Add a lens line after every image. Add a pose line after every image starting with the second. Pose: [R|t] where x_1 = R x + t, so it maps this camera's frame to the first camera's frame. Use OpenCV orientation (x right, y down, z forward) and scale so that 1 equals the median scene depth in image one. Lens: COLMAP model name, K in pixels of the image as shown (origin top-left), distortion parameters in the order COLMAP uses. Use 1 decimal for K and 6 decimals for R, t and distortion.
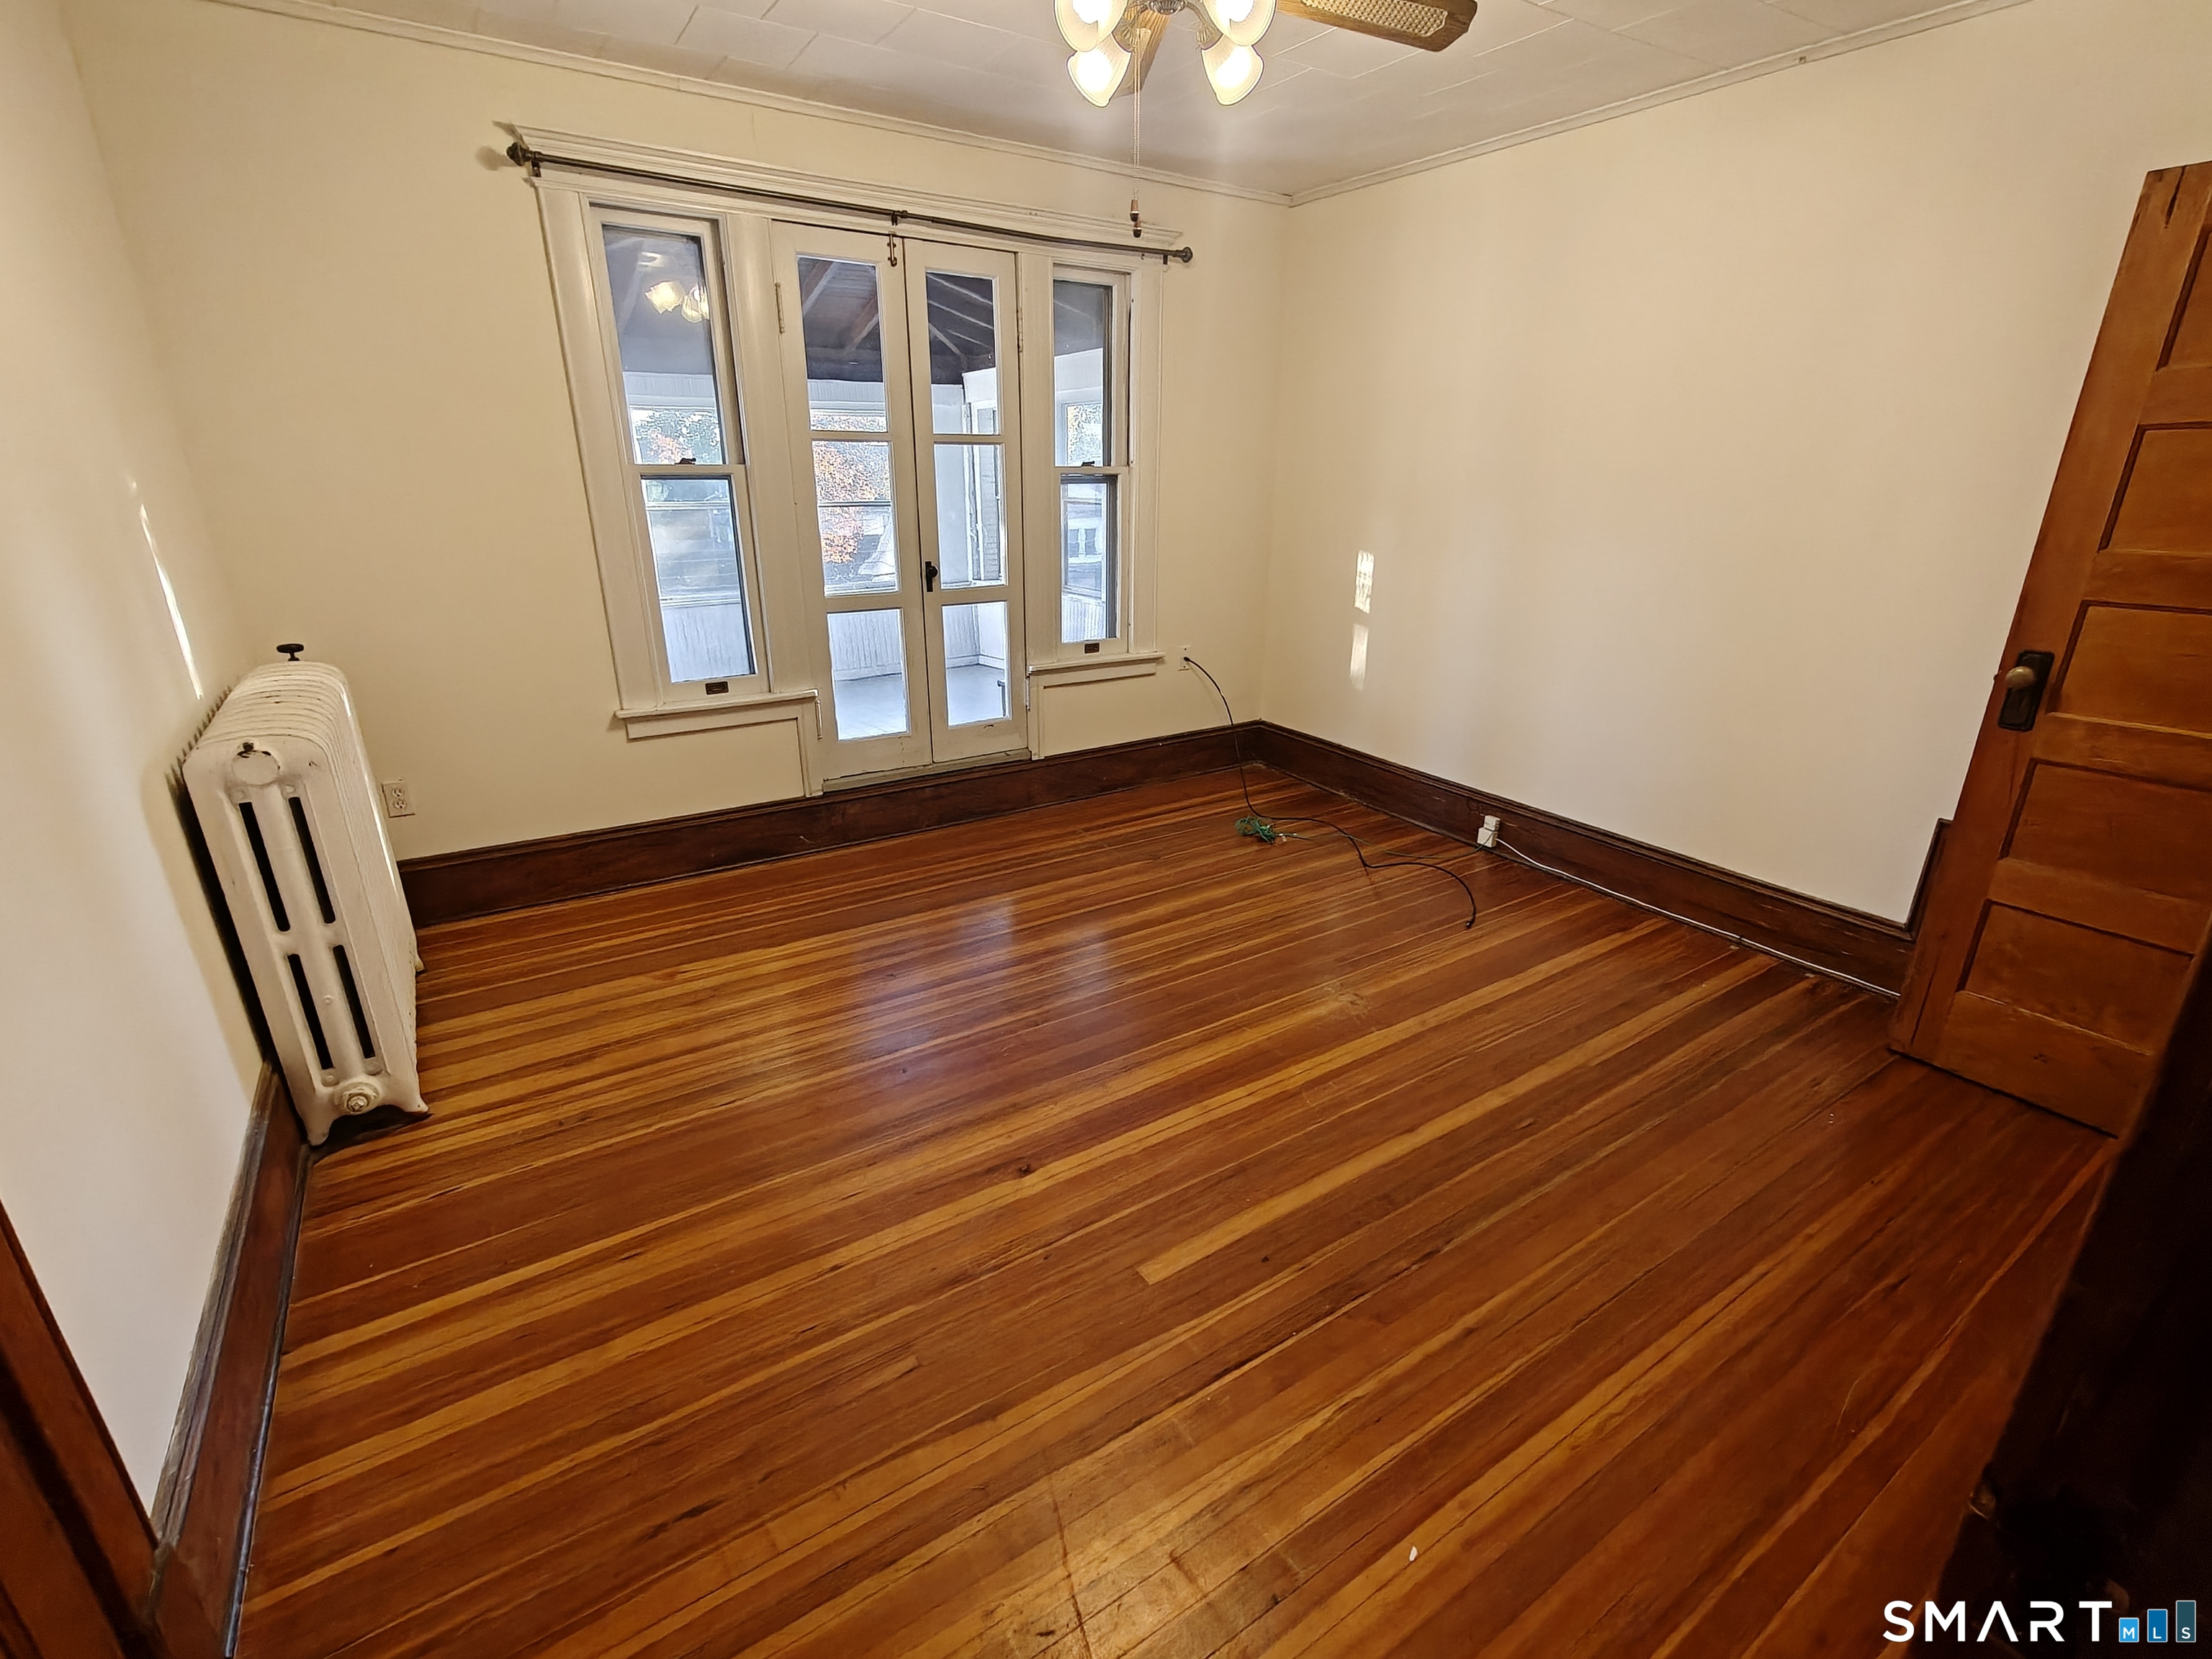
lens RADIAL K [[1000.9, 0, 1106.7], [0, 1000.9, 837.8], [0, 0, 1]] dist [0.003440, -0.001037]
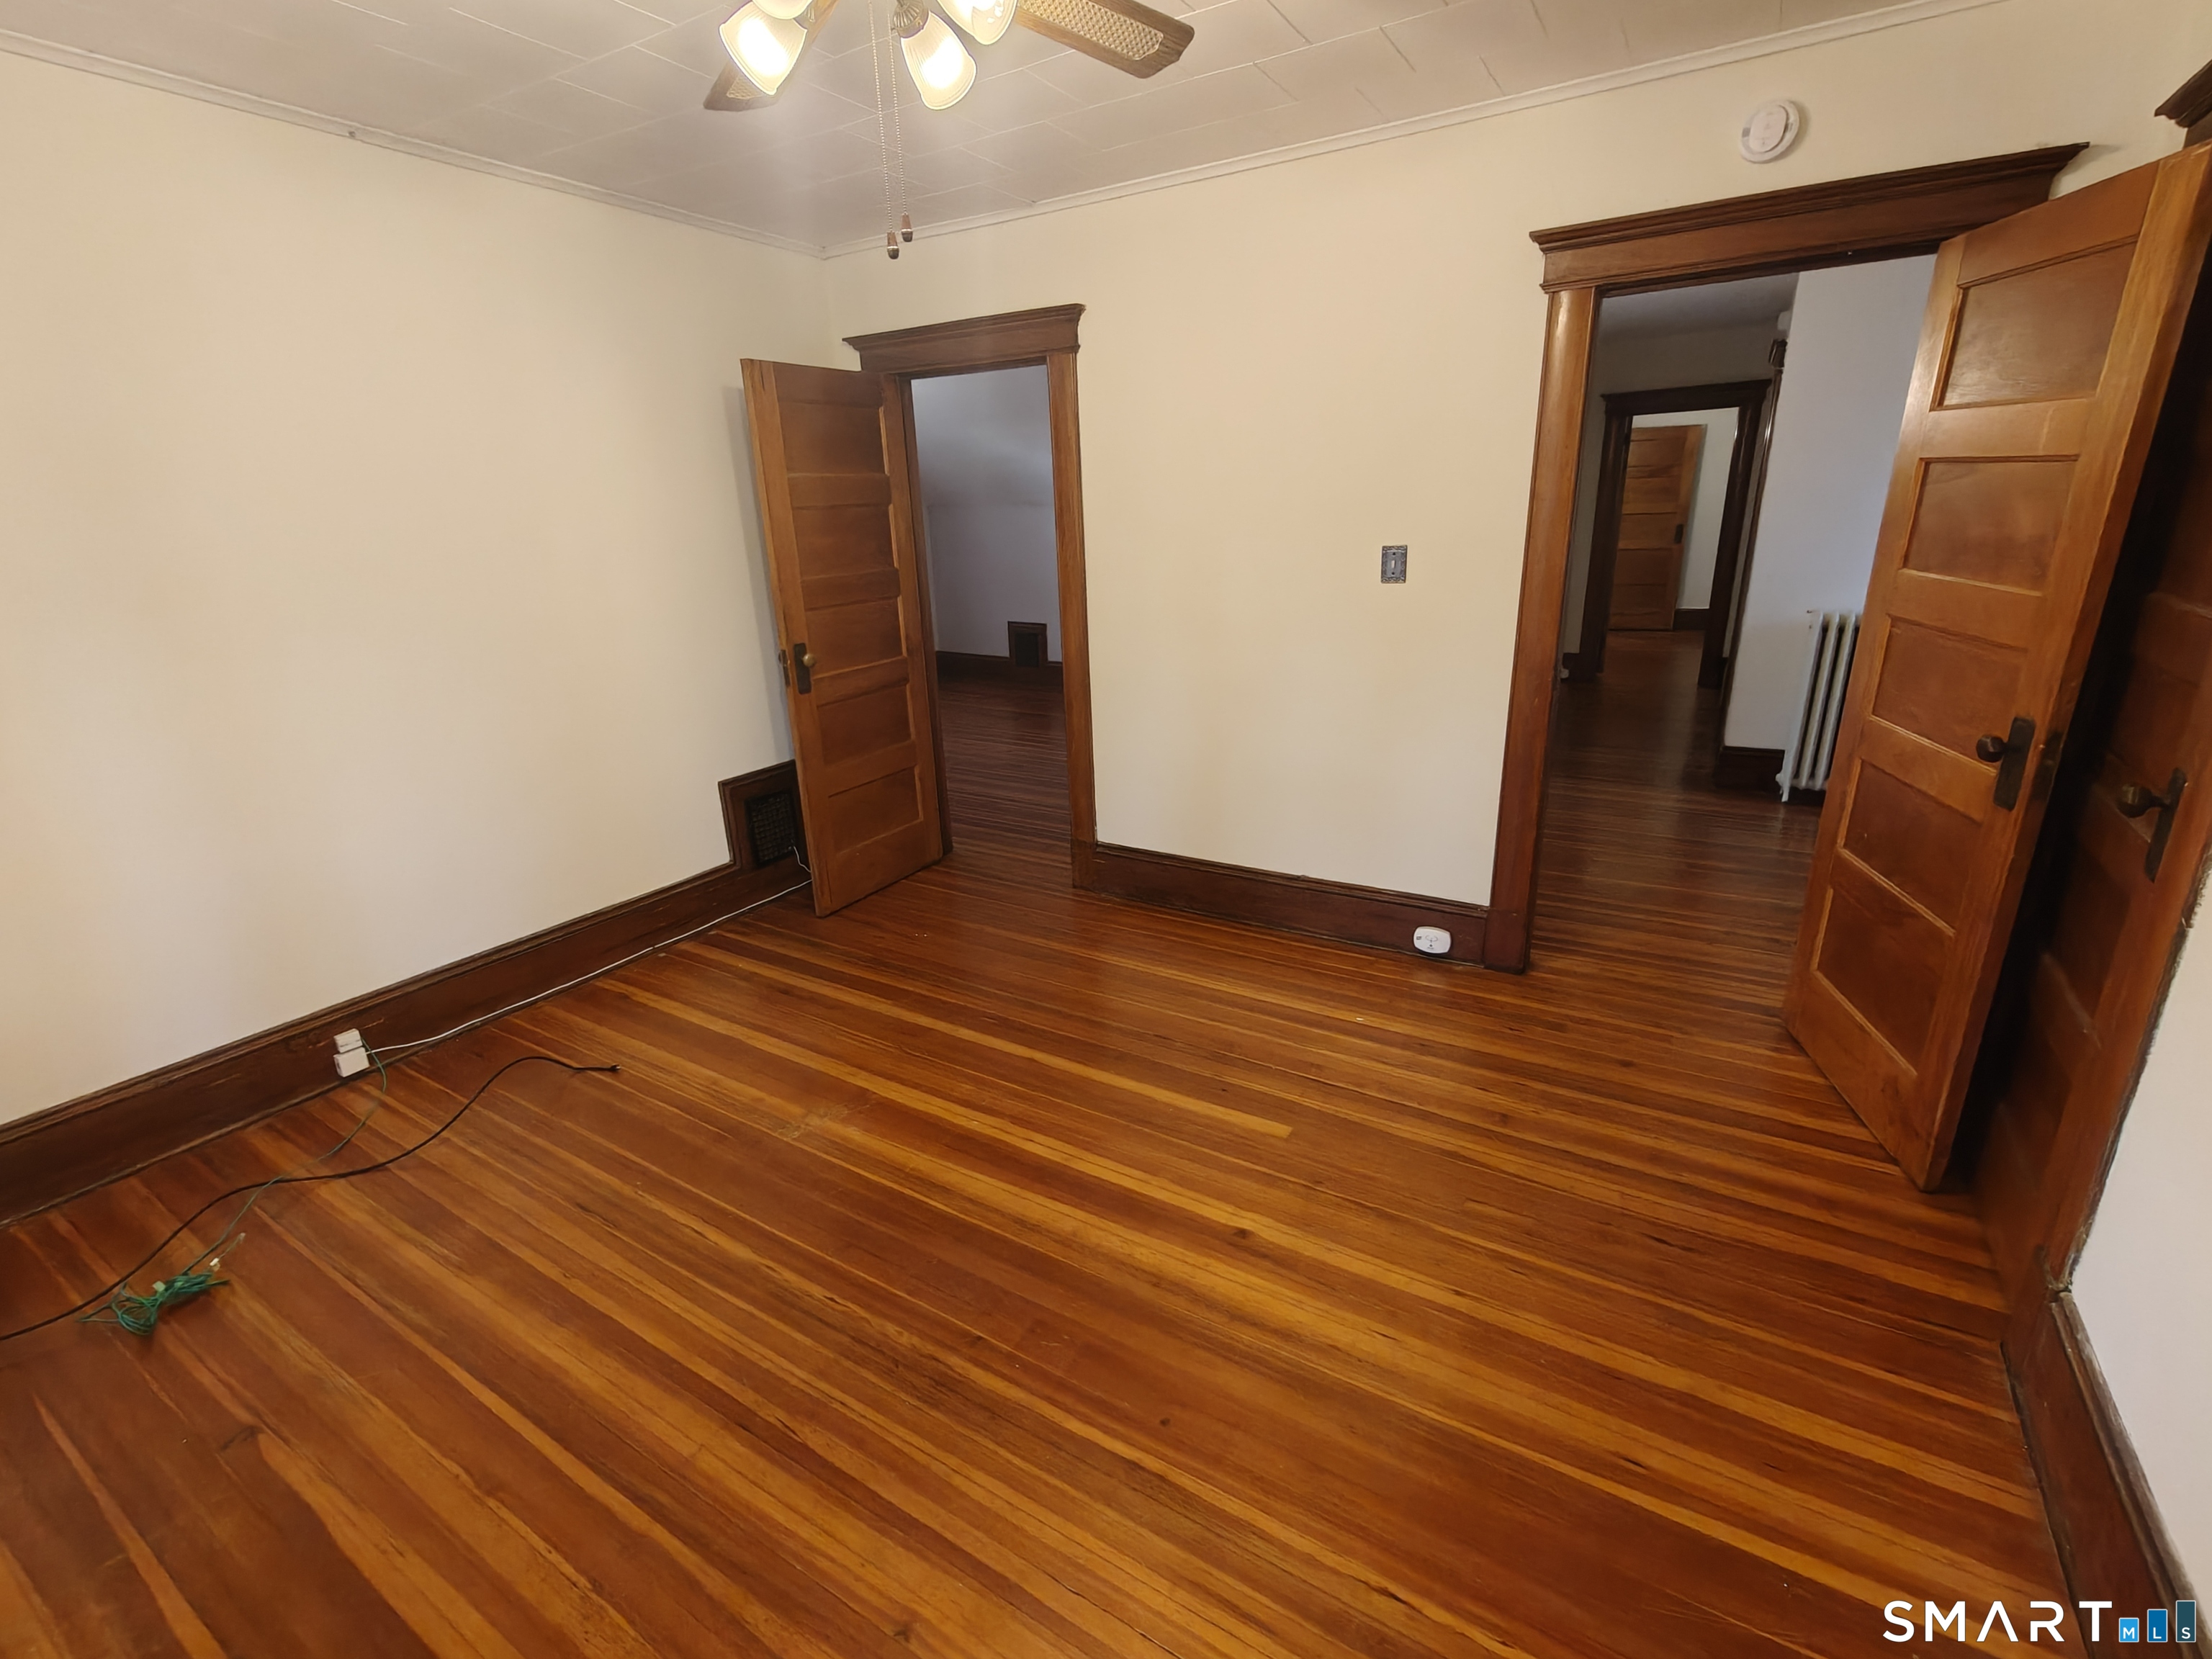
lens RADIAL K [[1000.9, 0, 1107.9], [0, 1000.9, 830.2], [0, 0, 1]] dist [0.003440, -0.001037]
pose [[-0.440541, -0.266188, 0.857361, -0.658983], [0.341161, 0.833738, 0.434154, -0.407949], [-0.830381, 0.483760, -0.276483, 1.028250]]
